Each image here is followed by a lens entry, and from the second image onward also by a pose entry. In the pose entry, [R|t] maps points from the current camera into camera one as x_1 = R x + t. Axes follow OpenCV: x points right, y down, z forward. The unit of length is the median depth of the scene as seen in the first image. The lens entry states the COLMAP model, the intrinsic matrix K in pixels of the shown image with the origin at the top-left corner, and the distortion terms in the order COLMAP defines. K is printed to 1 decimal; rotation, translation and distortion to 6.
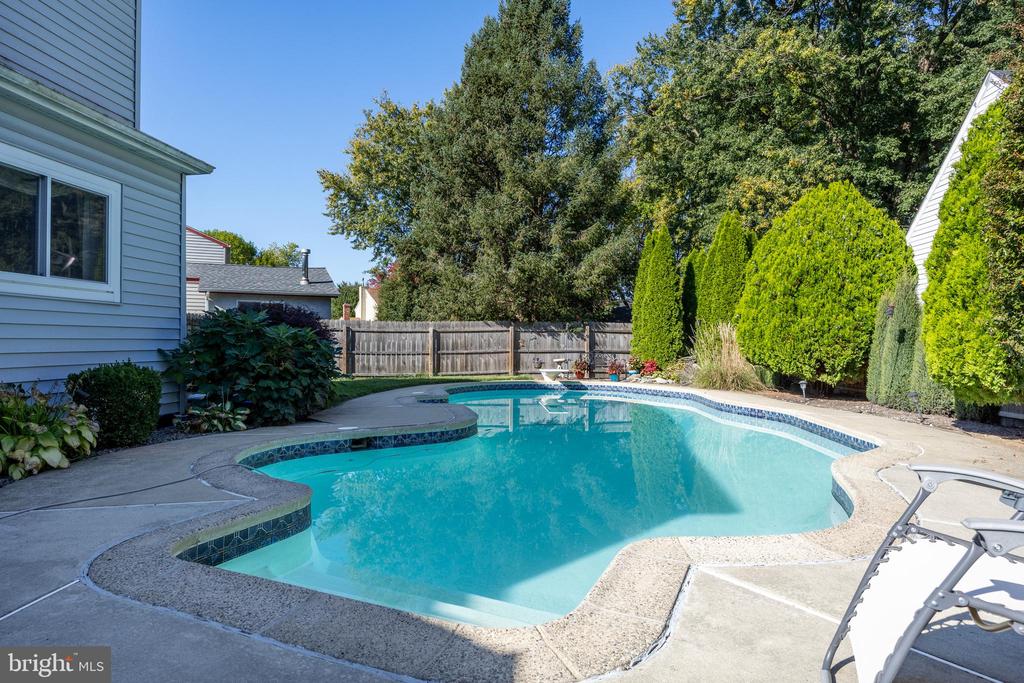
lens RADIAL K [[649.3, 0, 512.3], [0, 649.3, 340.6], [0, 0, 1]] dist [0.002957, 0.000197]
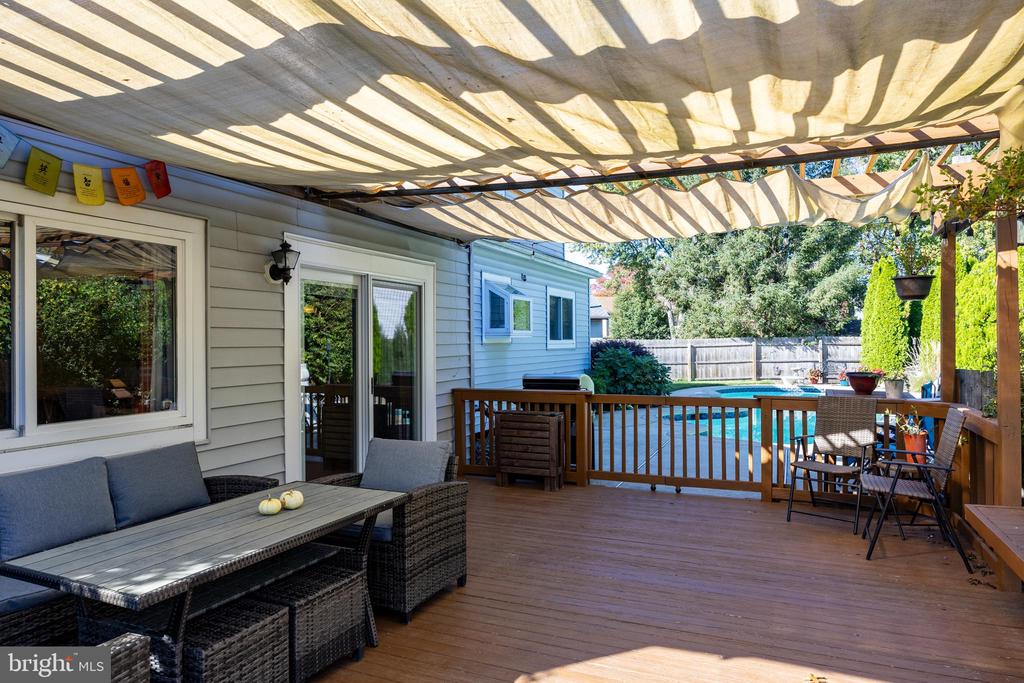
lens RADIAL K [[655.1, 0, 509.0], [0, 655.1, 346.1], [0, 0, 1]] dist [0.006566, -0.000899]
pose [[0.944854, -0.012519, -0.327251, -0.034281], [0.014397, 0.999891, 0.003317, -0.024406], [0.327174, -0.007846, 0.944931, -0.358981]]
